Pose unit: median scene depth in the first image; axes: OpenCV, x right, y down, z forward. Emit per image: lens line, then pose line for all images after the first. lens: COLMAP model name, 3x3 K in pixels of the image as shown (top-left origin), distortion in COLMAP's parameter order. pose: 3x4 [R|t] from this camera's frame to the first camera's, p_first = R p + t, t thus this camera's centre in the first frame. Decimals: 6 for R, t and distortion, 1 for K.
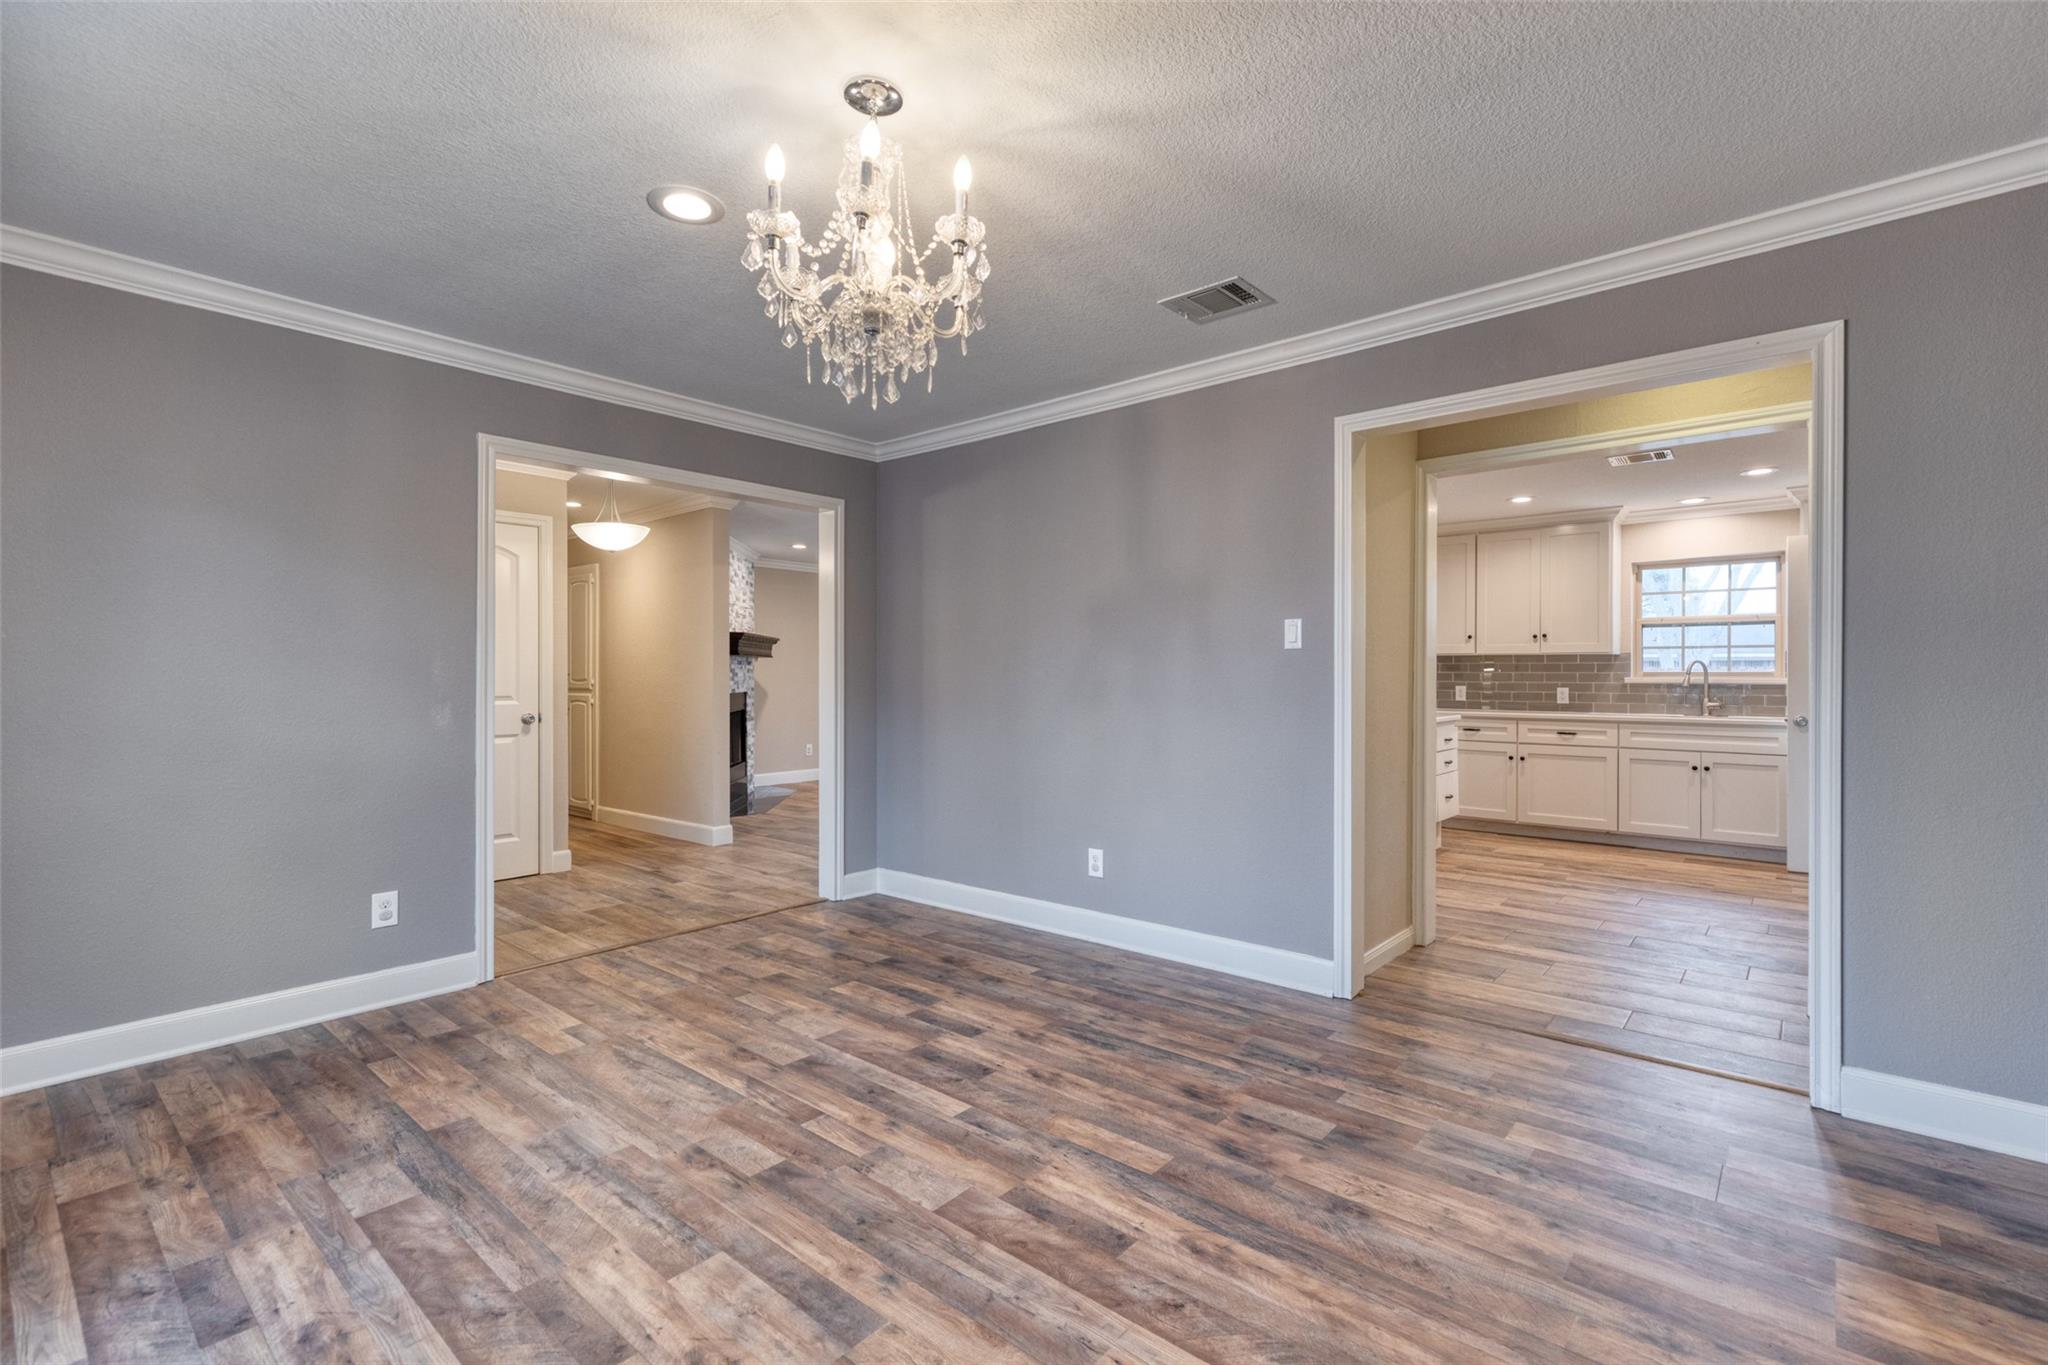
lens RADIAL K [[917.1, 0, 1034.3], [0, 917.1, 674.2], [0, 0, 1]] dist [0.001295, 0.000059]
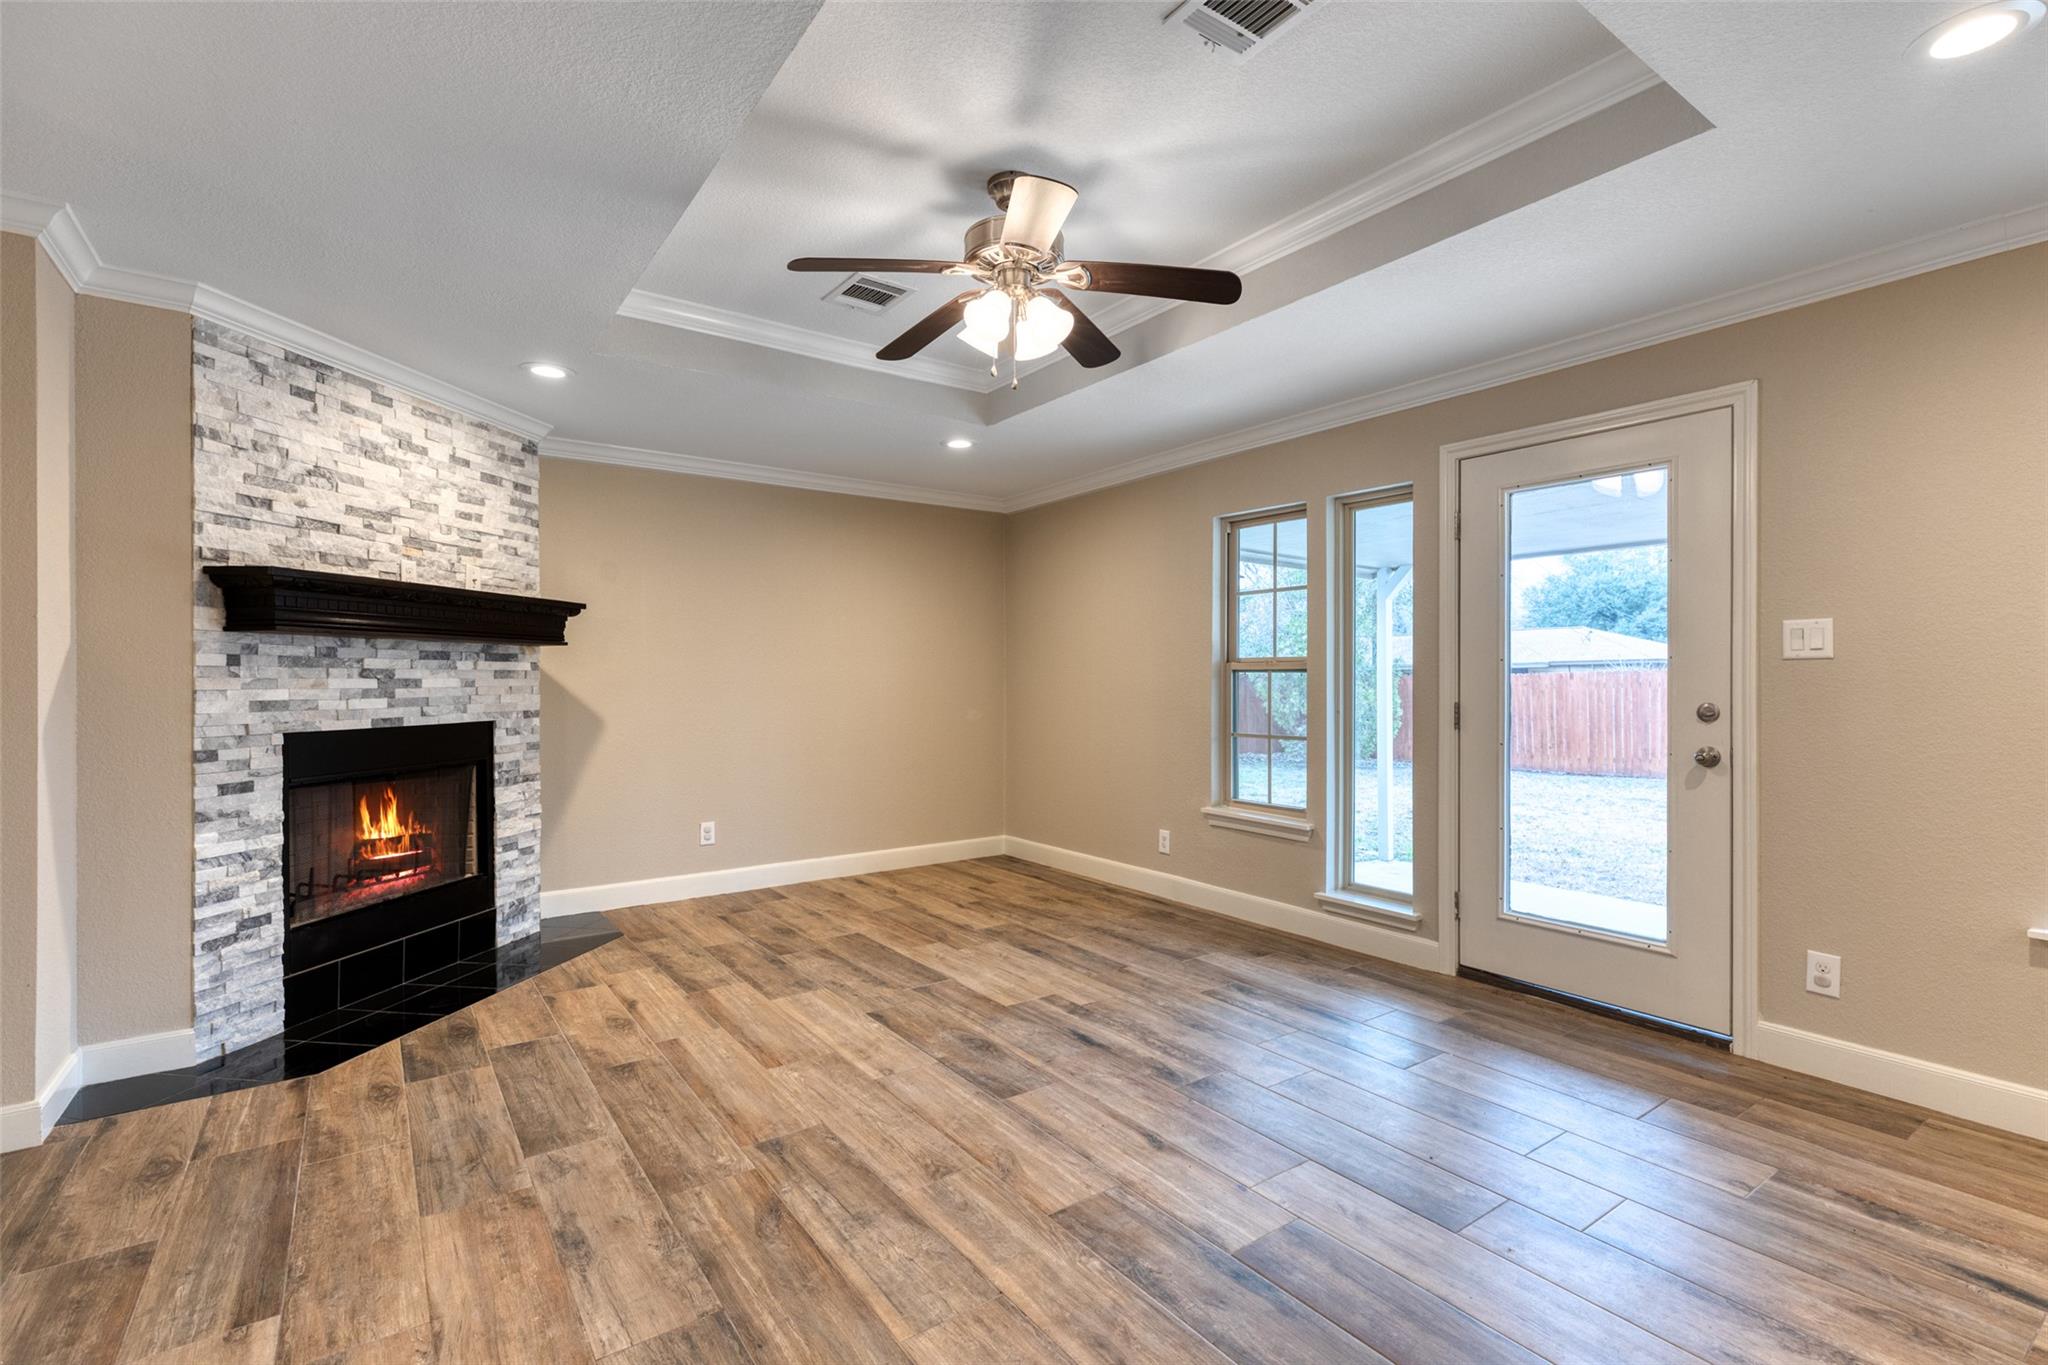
lens RADIAL K [[930.2, 0, 1029.9], [0, 930.2, 678.6], [0, 0, 1]] dist [0.004923, -0.000142]
pose [[0.970082, -0.005304, -0.242721, 0.068485], [0.005251, 0.999986, -0.000866, 0.000077], [0.242722, -0.000434, 0.970096, 0.818663]]
